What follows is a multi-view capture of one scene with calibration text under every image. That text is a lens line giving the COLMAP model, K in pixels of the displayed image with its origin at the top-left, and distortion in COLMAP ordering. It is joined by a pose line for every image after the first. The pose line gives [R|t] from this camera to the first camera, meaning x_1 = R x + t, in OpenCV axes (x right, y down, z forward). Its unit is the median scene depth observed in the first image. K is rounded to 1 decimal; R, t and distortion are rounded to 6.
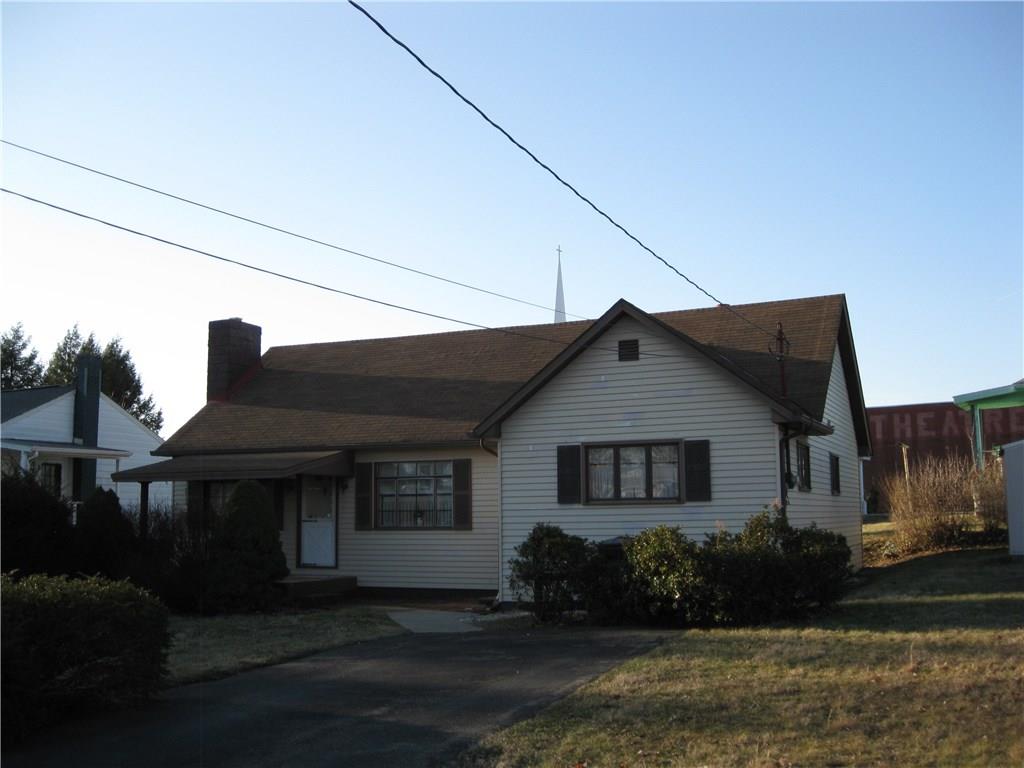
lens RADIAL K [[1032.3, 0, 512.0], [0, 1032.3, 384.0], [0, 0, 1]] dist [-0.117287, 0.004273]
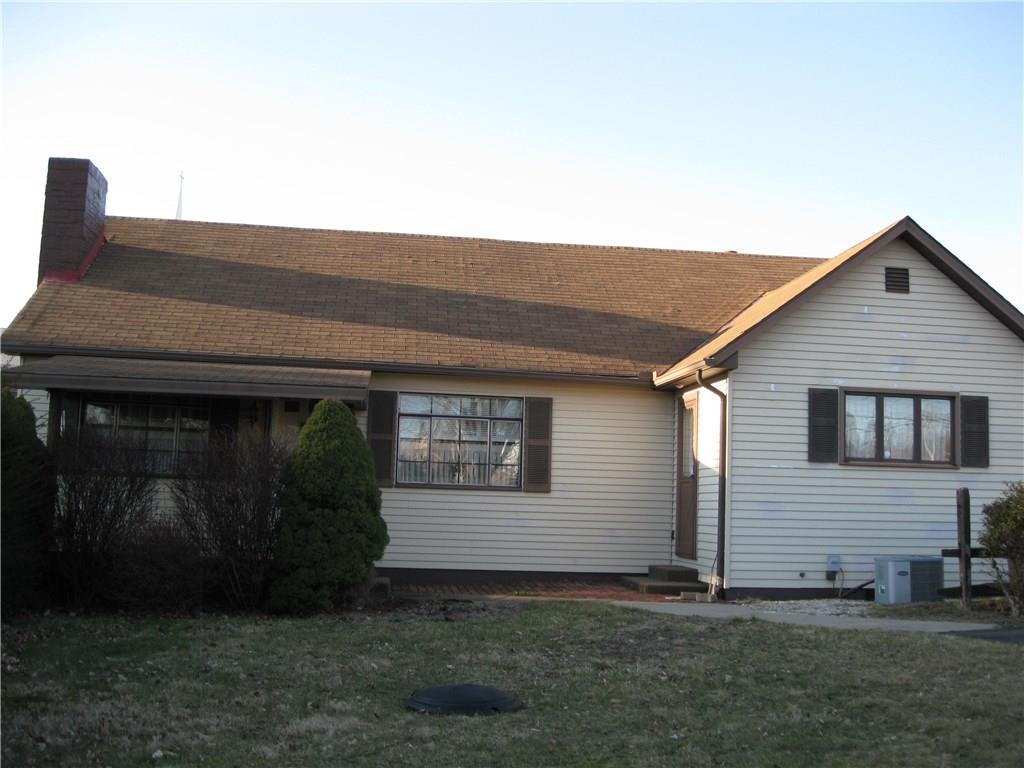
lens RADIAL K [[1032.3, 0, 512.0], [0, 1032.3, 384.0], [0, 0, 1]] dist [-0.117287, 0.004273]
pose [[0.854429, 0.096598, 0.510509, -0.547874], [-0.105925, 0.994315, -0.010860, 0.089926], [-0.508656, -0.044797, 0.859804, 0.452781]]
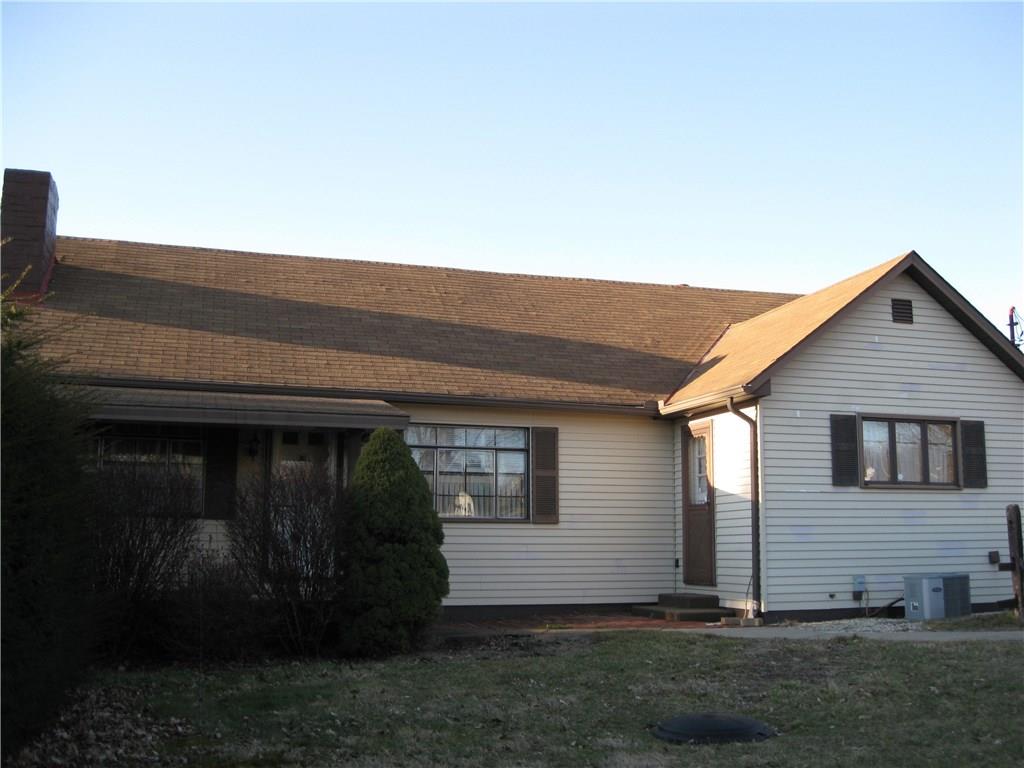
lens RADIAL K [[1032.3, 0, 512.0], [0, 1032.3, 384.0], [0, 0, 1]] dist [-0.117287, 0.004273]
pose [[0.754970, 0.115013, 0.645595, -0.667627], [-0.095575, 0.993285, -0.065187, 0.113237], [-0.648758, -0.012488, 0.760893, 0.559221]]
